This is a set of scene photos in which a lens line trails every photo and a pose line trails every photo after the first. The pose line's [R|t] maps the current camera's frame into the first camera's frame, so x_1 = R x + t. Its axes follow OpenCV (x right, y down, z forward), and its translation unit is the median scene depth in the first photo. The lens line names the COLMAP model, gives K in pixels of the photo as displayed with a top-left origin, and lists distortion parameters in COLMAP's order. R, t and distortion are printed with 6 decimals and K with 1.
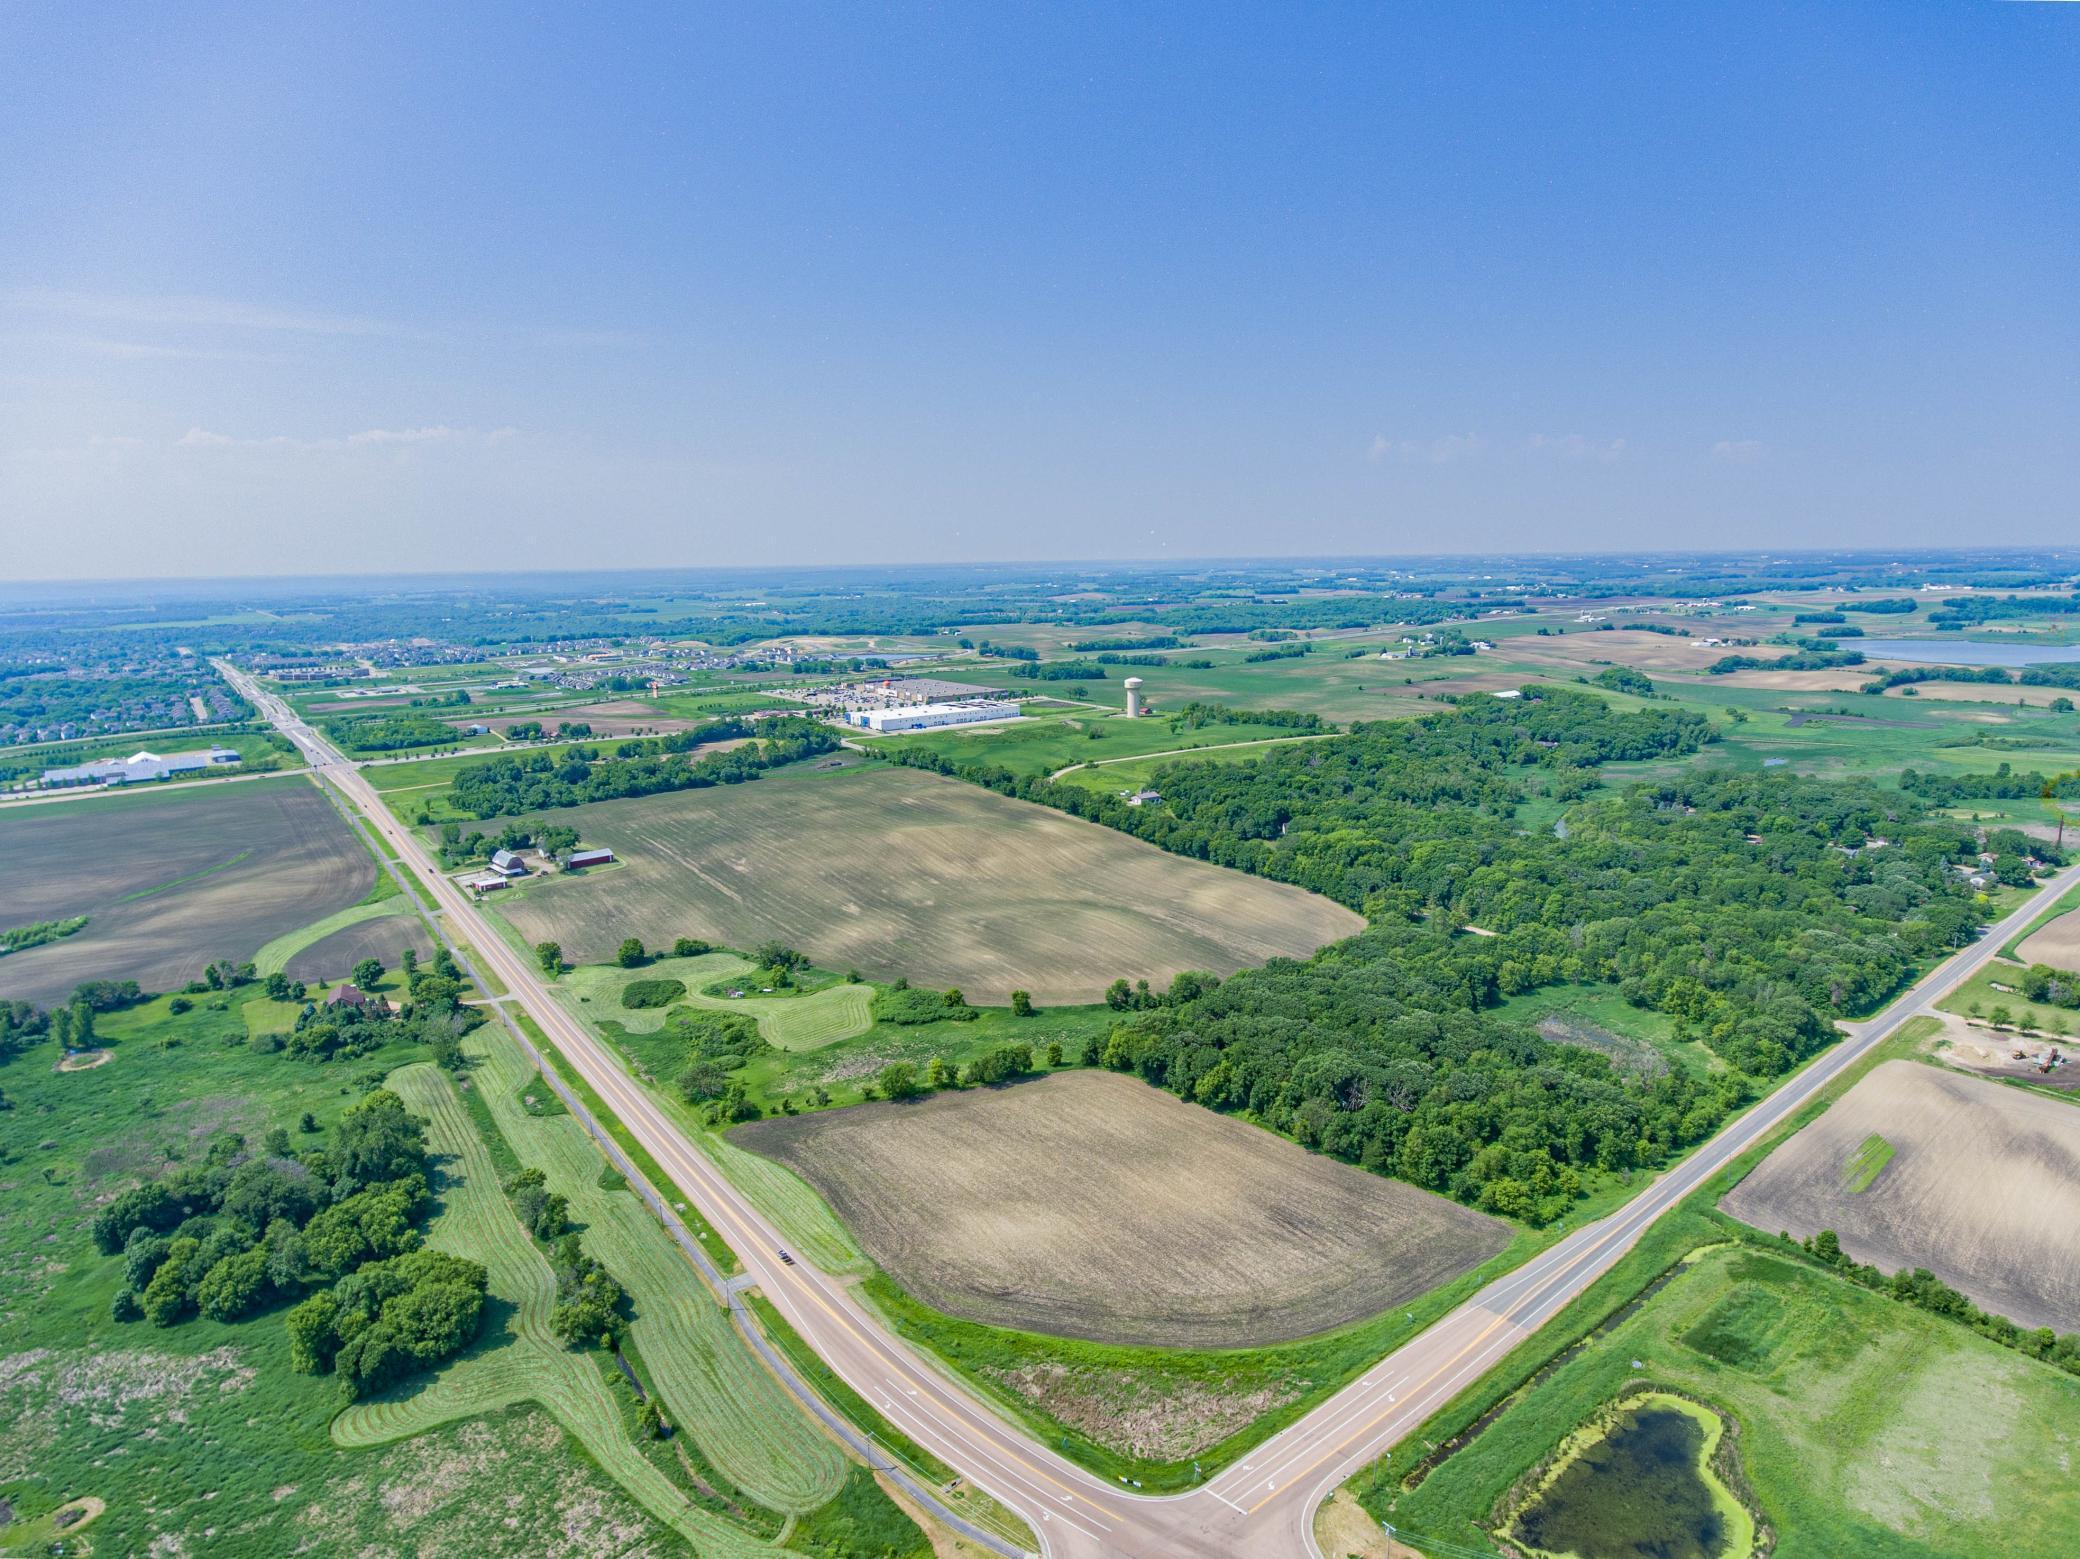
lens RADIAL K [[1238.2, 0, 1047.7], [0, 1238.2, 780.4], [0, 0, 1]] dist [-0.001080, -0.002309]
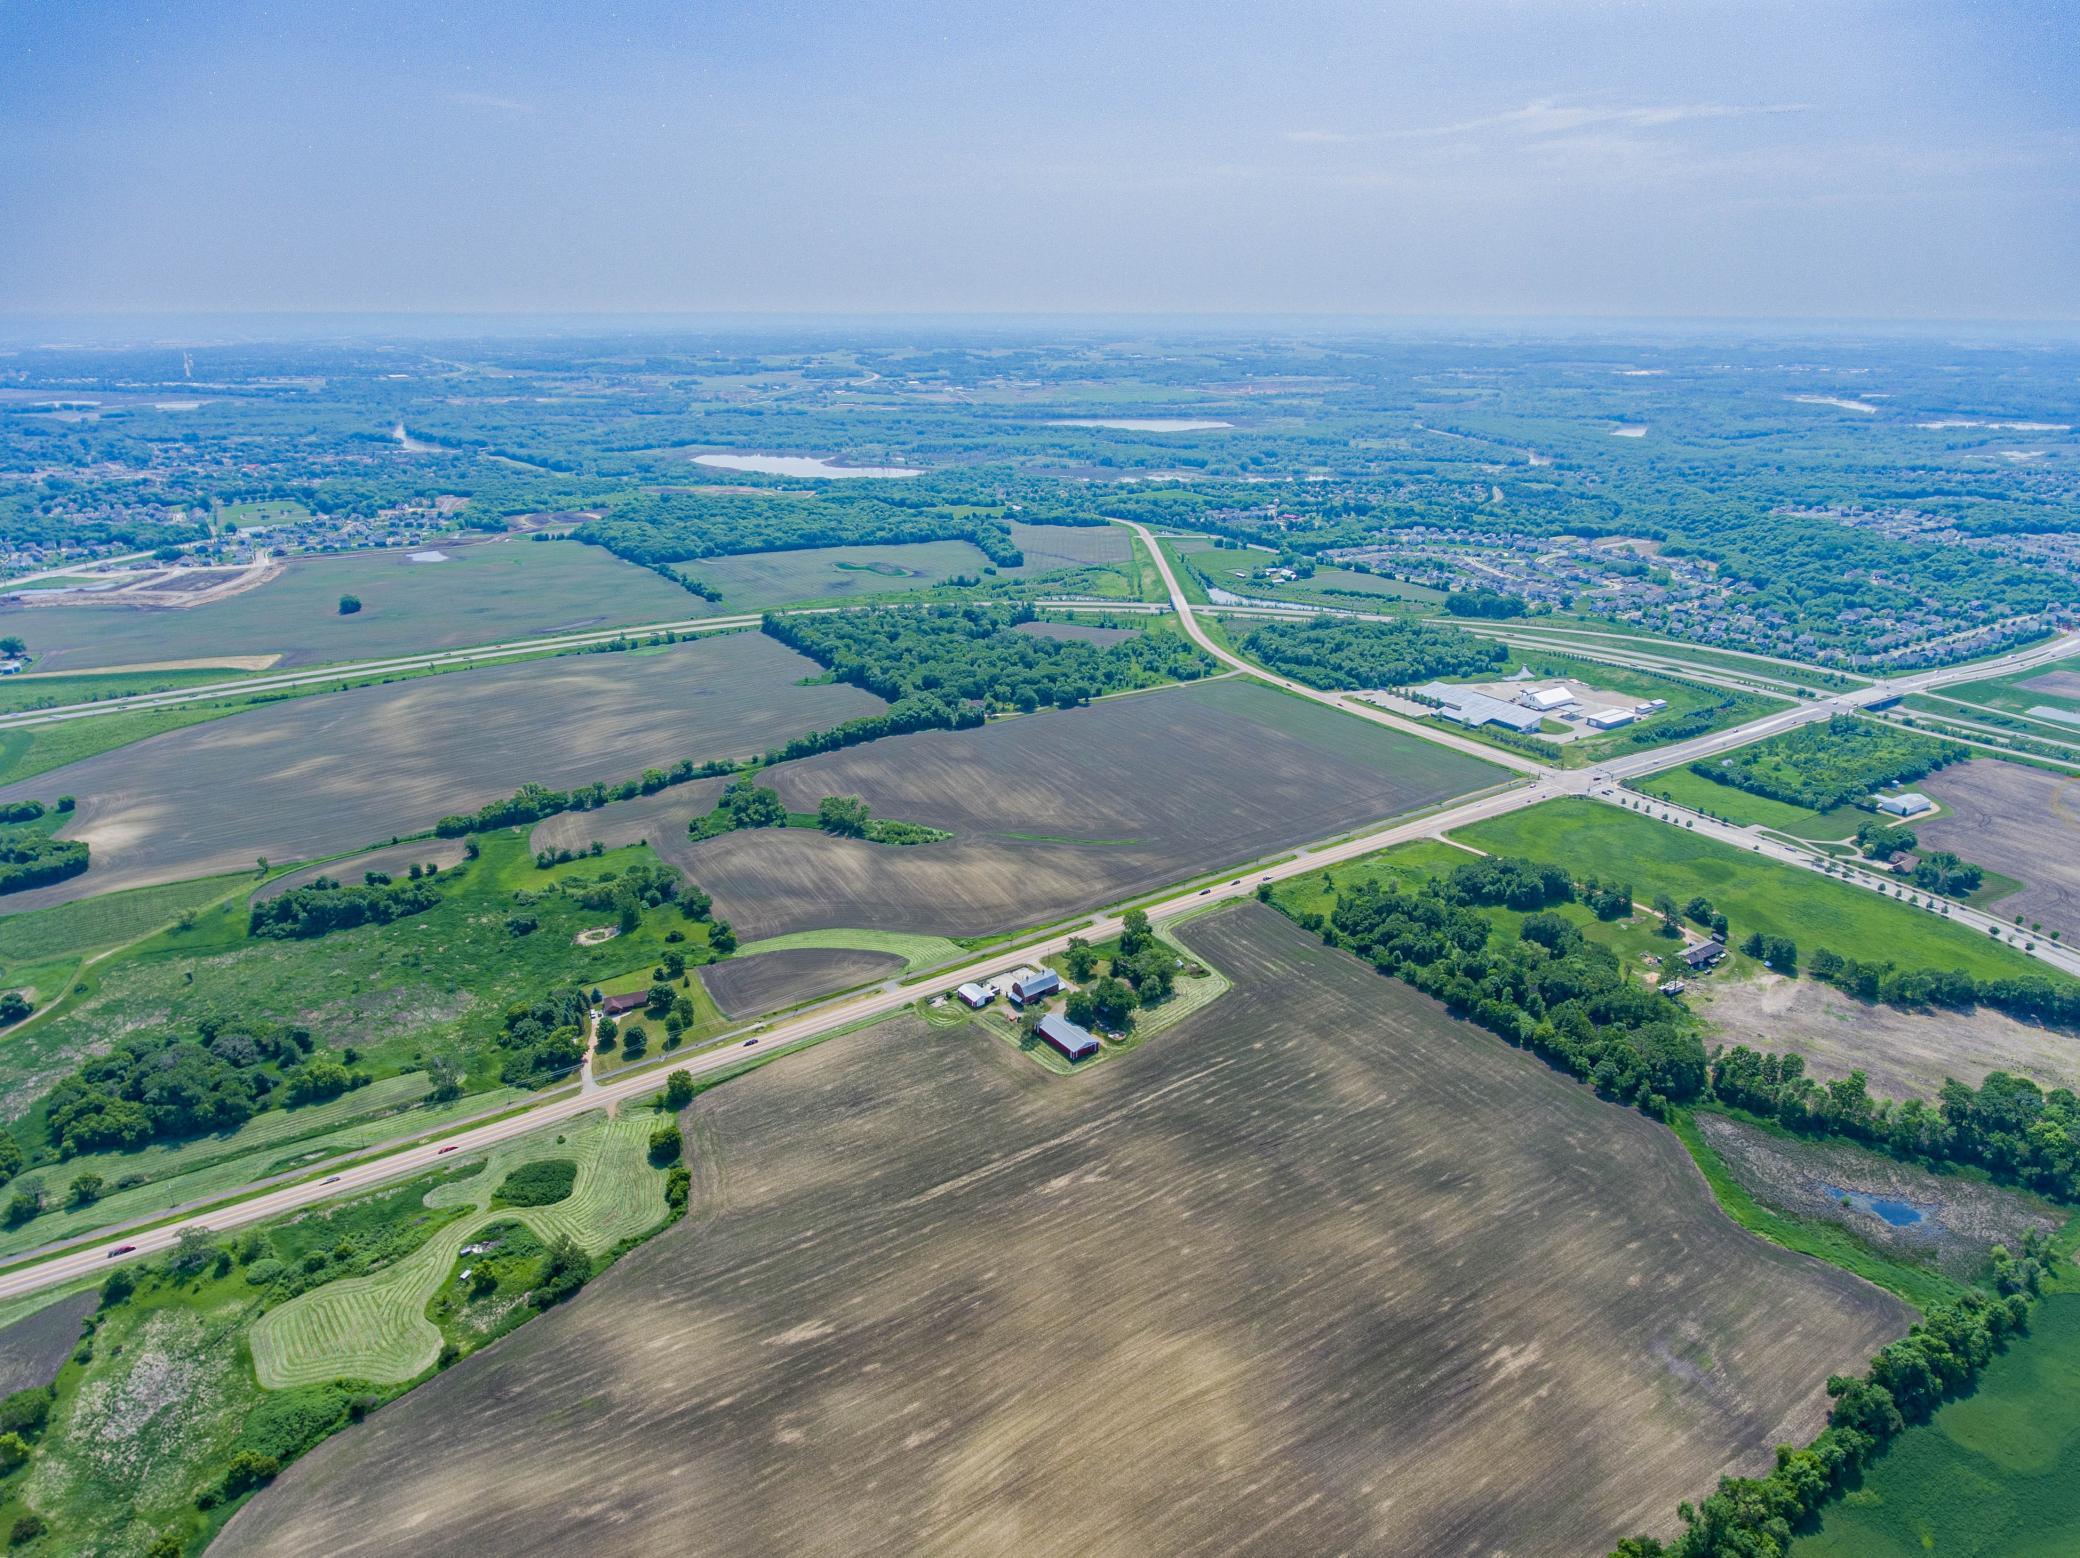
lens RADIAL K [[1242.9, 0, 1046.6], [0, 1242.9, 780.3], [0, 0, 1]] dist [-0.004198, 0.000536]
pose [[-0.071759, 0.375860, -0.923894, 0.402055], [-0.183203, 0.905556, 0.382629, -0.538820], [0.980453, 0.196717, 0.003877, 1.388557]]
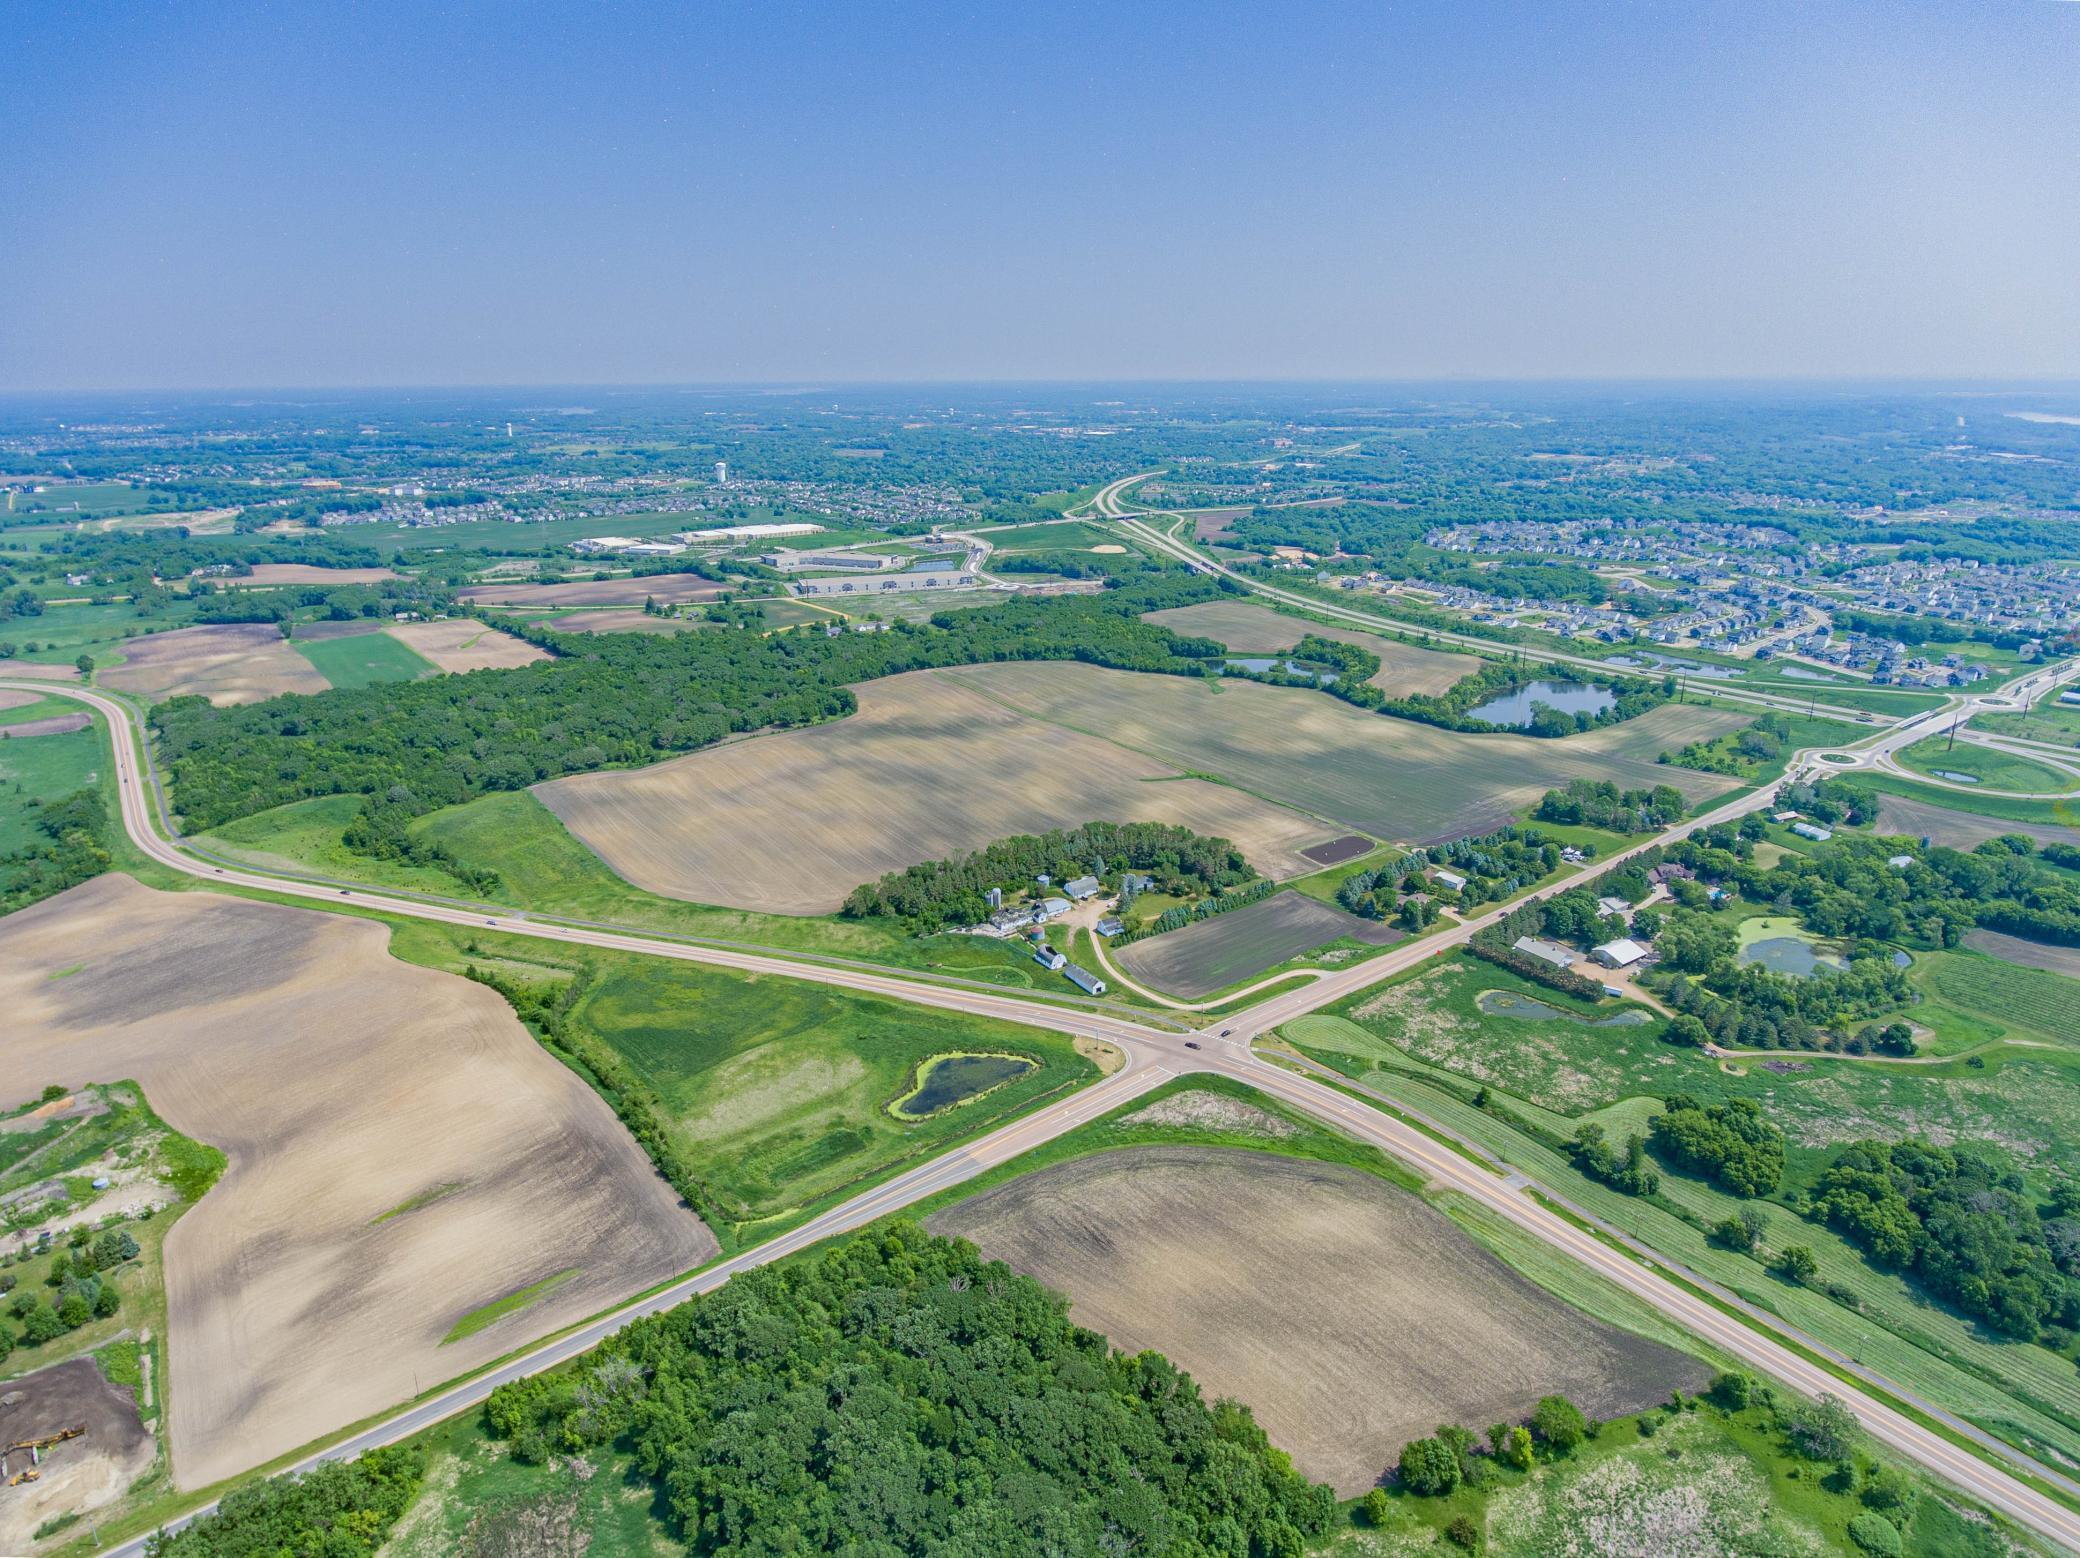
lens RADIAL K [[1252.5, 0, 1048.9], [0, 1252.5, 784.3], [0, 0, 1]] dist [-0.003590, 0.001215]
pose [[-0.999687, 0.023599, 0.008335, 0.152890], [0.024694, 0.875834, 0.481981, -0.413488], [0.004074, 0.482036, -0.876142, 1.274663]]
